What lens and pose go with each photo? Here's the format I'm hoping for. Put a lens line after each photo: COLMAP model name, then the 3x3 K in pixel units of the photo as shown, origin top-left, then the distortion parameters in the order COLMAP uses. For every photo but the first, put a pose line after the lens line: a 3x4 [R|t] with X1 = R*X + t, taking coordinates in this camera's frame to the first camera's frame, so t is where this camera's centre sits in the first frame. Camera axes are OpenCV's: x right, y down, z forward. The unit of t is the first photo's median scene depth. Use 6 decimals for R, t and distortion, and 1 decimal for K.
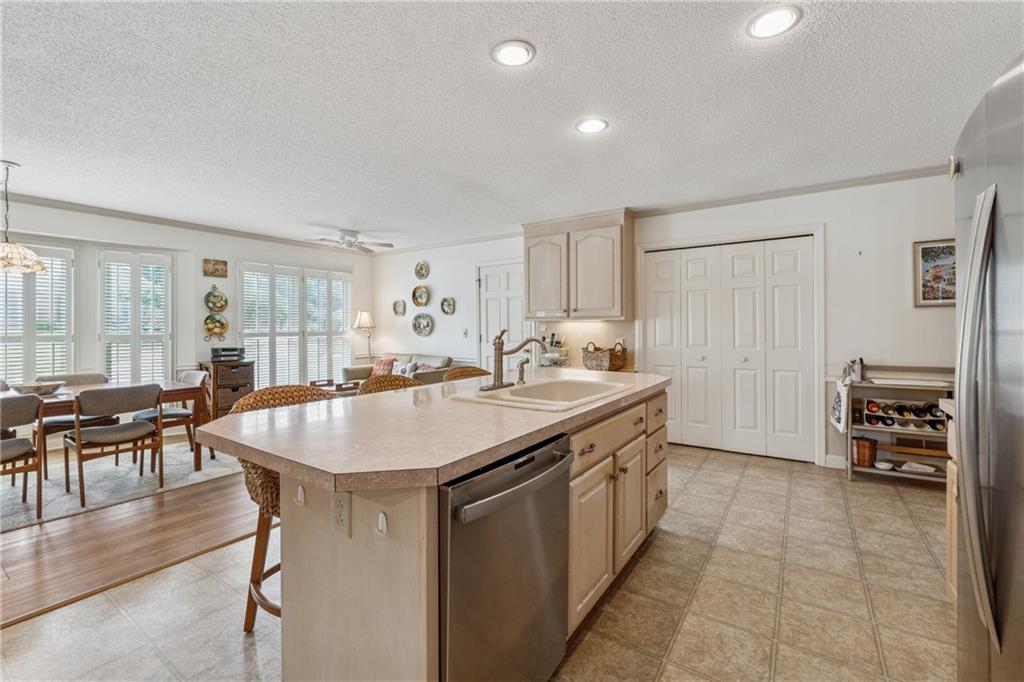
lens RADIAL K [[442.8, 0, 506.8], [0, 442.8, 322.3], [0, 0, 1]] dist [0.001795, 0.000106]
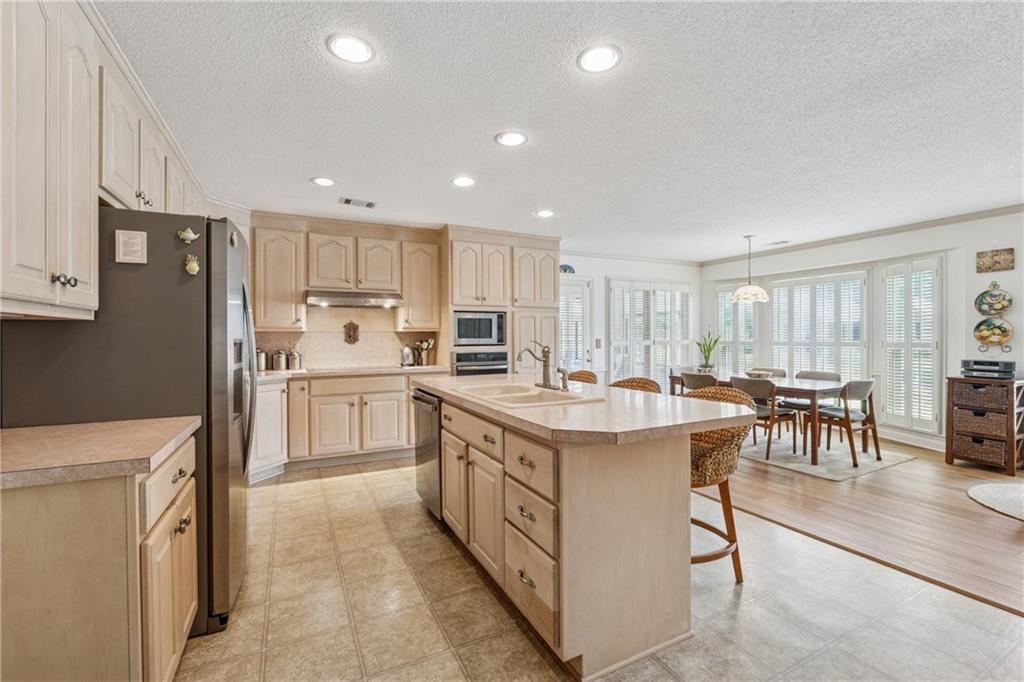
lens RADIAL K [[434.3, 0, 512.0], [0, 434.3, 341.0], [0, 0, 1]] dist [-0.002281, -0.000184]
pose [[-0.481537, 0.014578, -0.876304, 0.539104], [0.013620, 0.999865, 0.009149, 0.004042], [0.876320, -0.007530, -0.481671, 0.747535]]
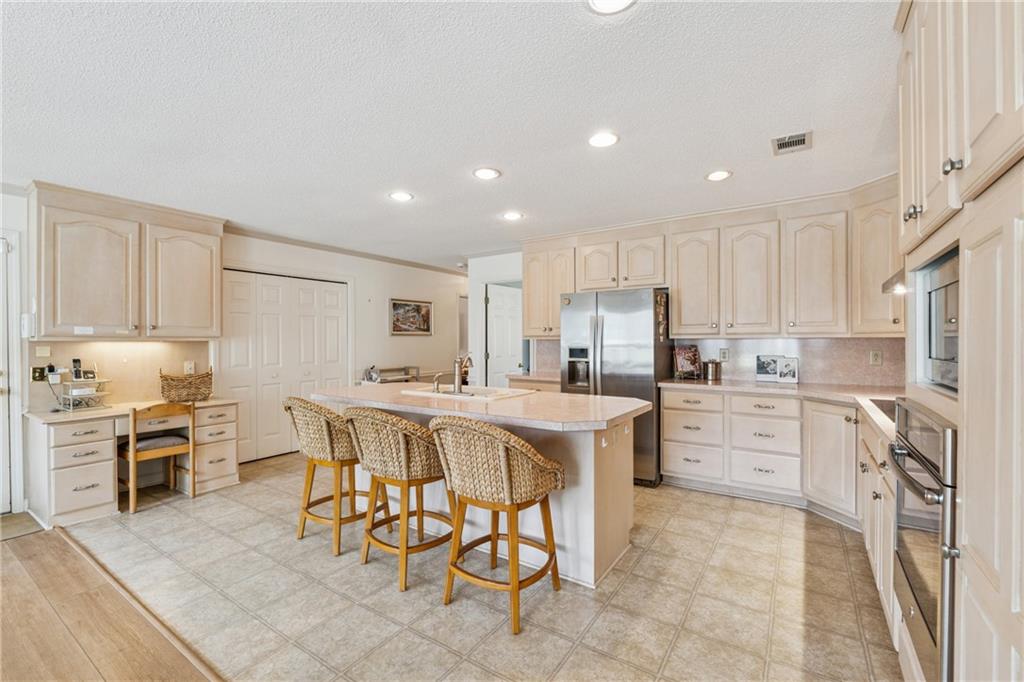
lens RADIAL K [[445.6, 0, 512.0], [0, 445.6, 341.0], [0, 0, 1]] dist [-0.001217, 0.000025]
pose [[-0.009115, 0.005632, 0.999943, -0.700819], [-0.006473, 0.999963, -0.005691, -0.003087], [-0.999938, -0.006525, -0.009078, 0.423225]]
